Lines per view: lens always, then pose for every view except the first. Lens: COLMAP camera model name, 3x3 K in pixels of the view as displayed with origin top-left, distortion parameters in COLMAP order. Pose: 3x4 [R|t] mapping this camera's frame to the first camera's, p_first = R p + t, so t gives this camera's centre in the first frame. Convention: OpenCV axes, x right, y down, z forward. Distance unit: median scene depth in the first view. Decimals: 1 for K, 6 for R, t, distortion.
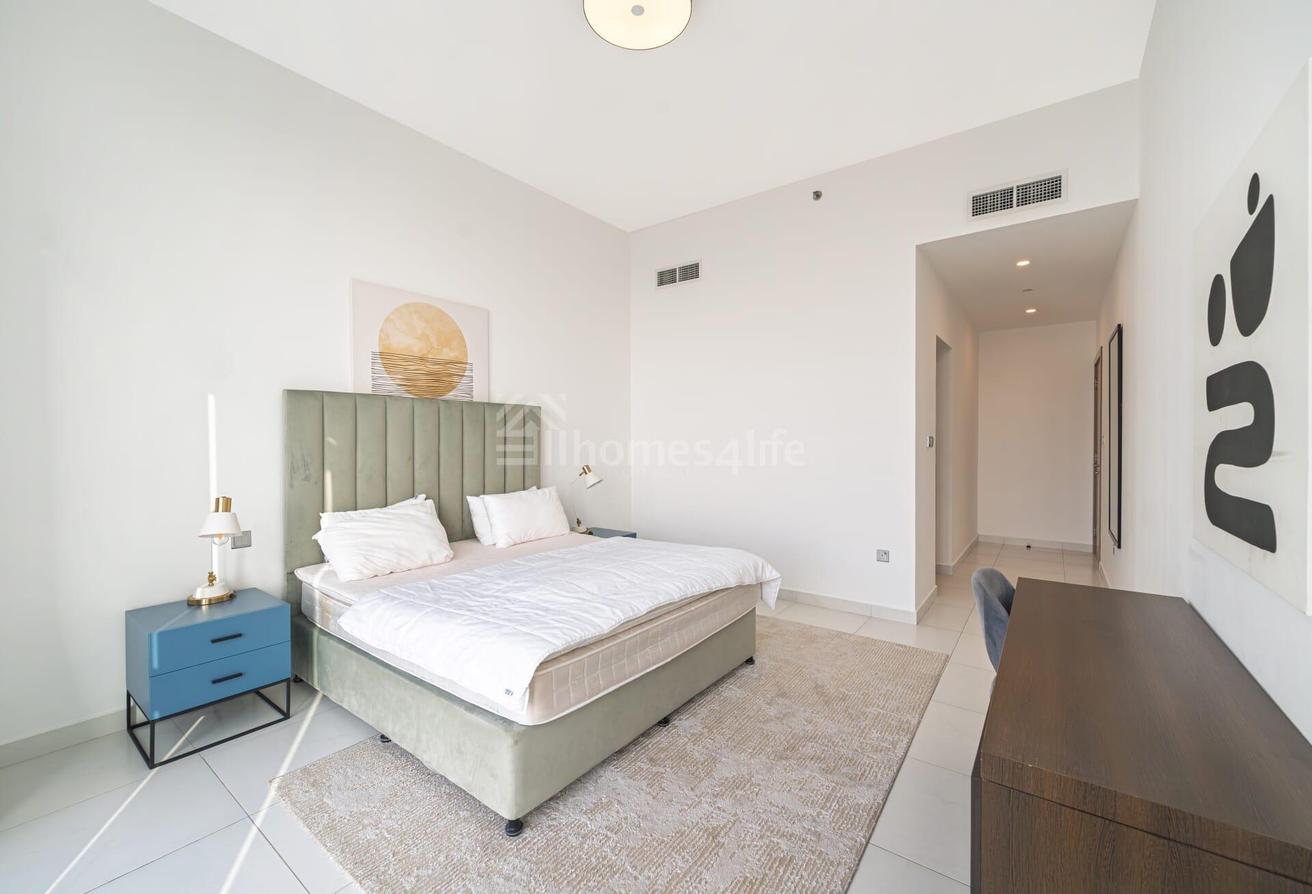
lens RADIAL K [[535.4, 0, 653.4], [0, 535.4, 448.4], [0, 0, 1]] dist [0.001468, -0.000466]
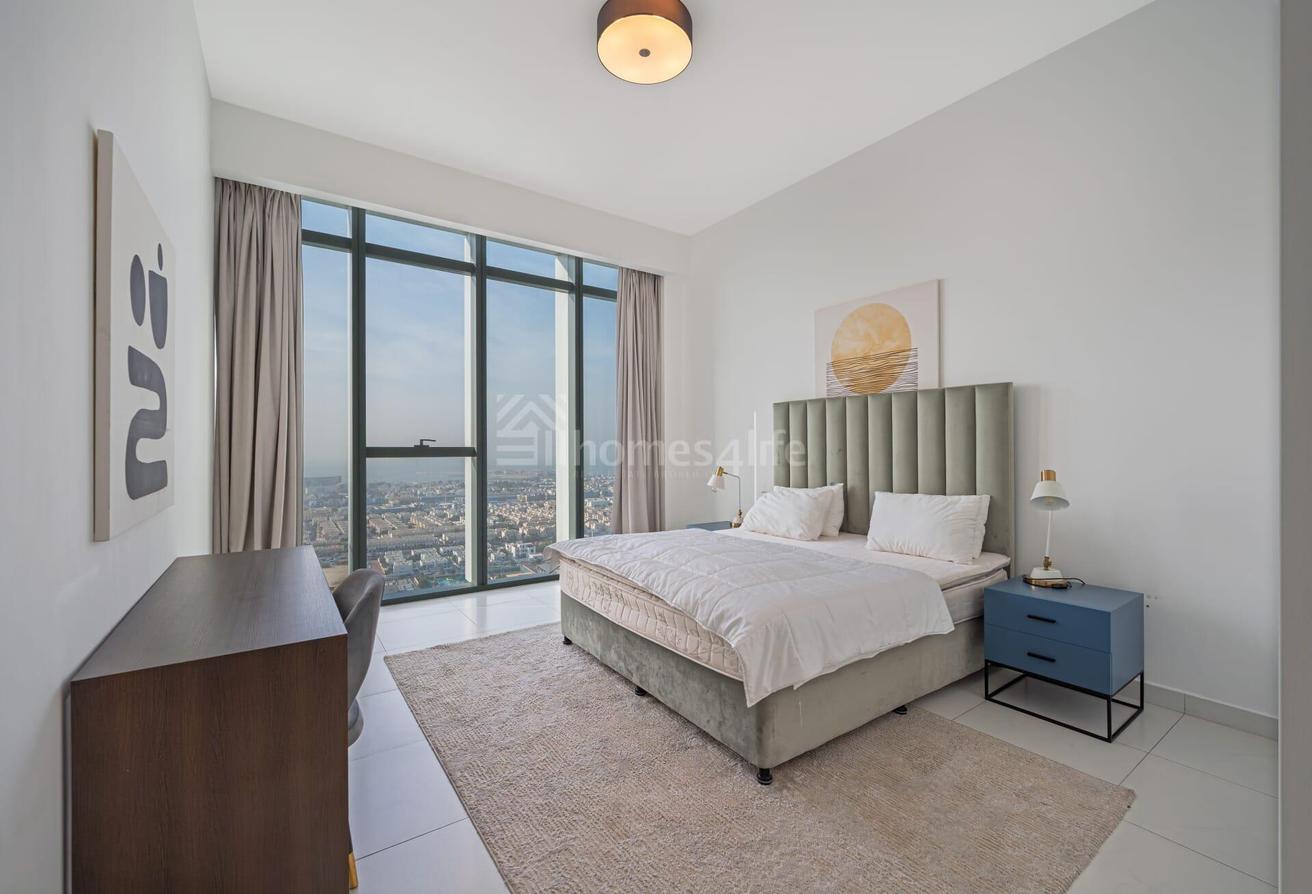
lens RADIAL K [[535.4, 0, 658.1], [0, 535.4, 446.3], [0, 0, 1]] dist [0.001468, -0.000466]
pose [[-0.304125, 0.005667, -0.952615, 0.705613], [-0.003485, 0.999969, 0.007061, 0.002779], [0.952626, 0.005467, -0.304096, 0.922123]]
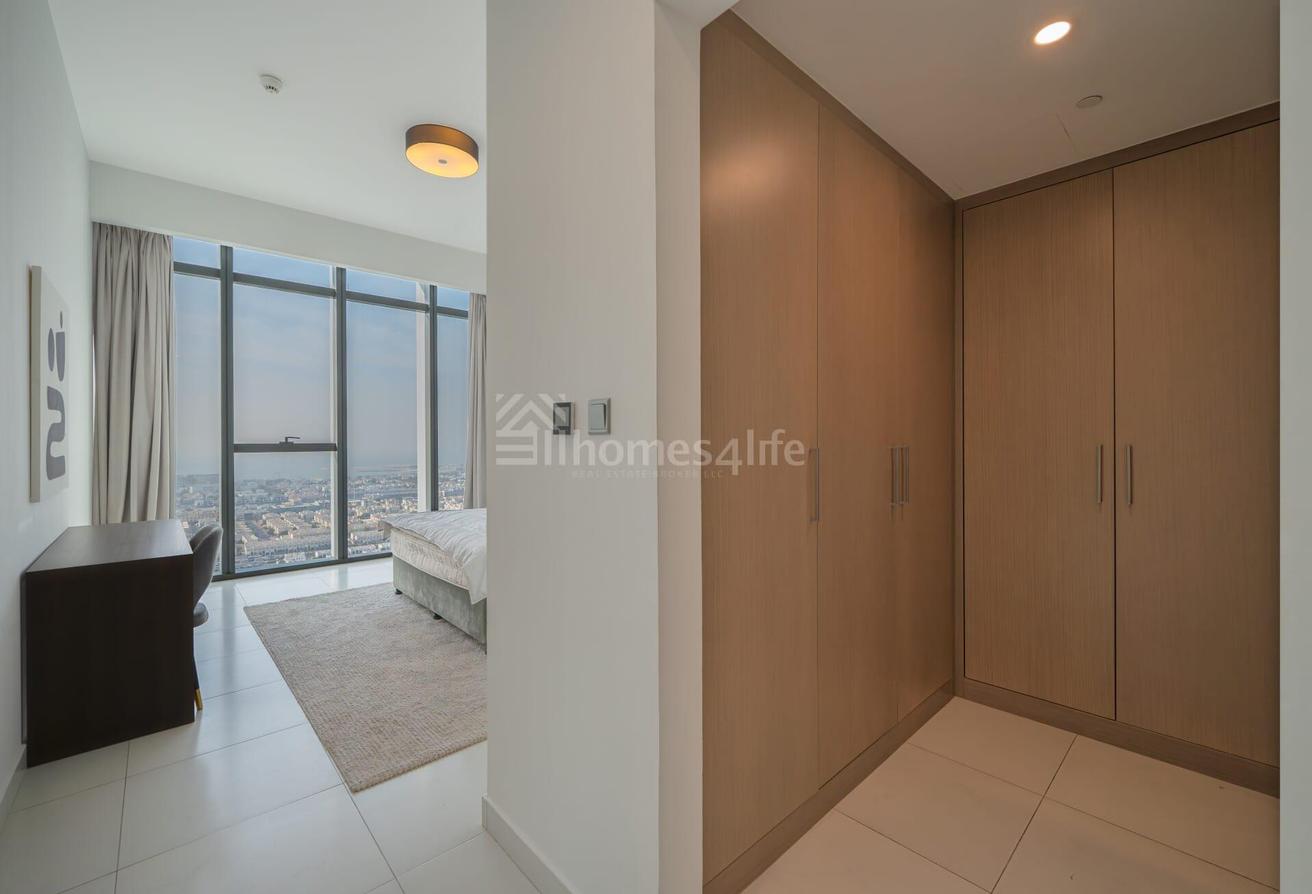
lens RADIAL K [[535.4, 0, 651.1], [0, 535.4, 438.5], [0, 0, 1]] dist [0.001468, -0.000466]
pose [[-0.179822, 0.006139, -0.983680, 0.960896], [0.000240, 0.999981, 0.006197, -0.007492], [0.983699, 0.000878, -0.179820, 1.274536]]
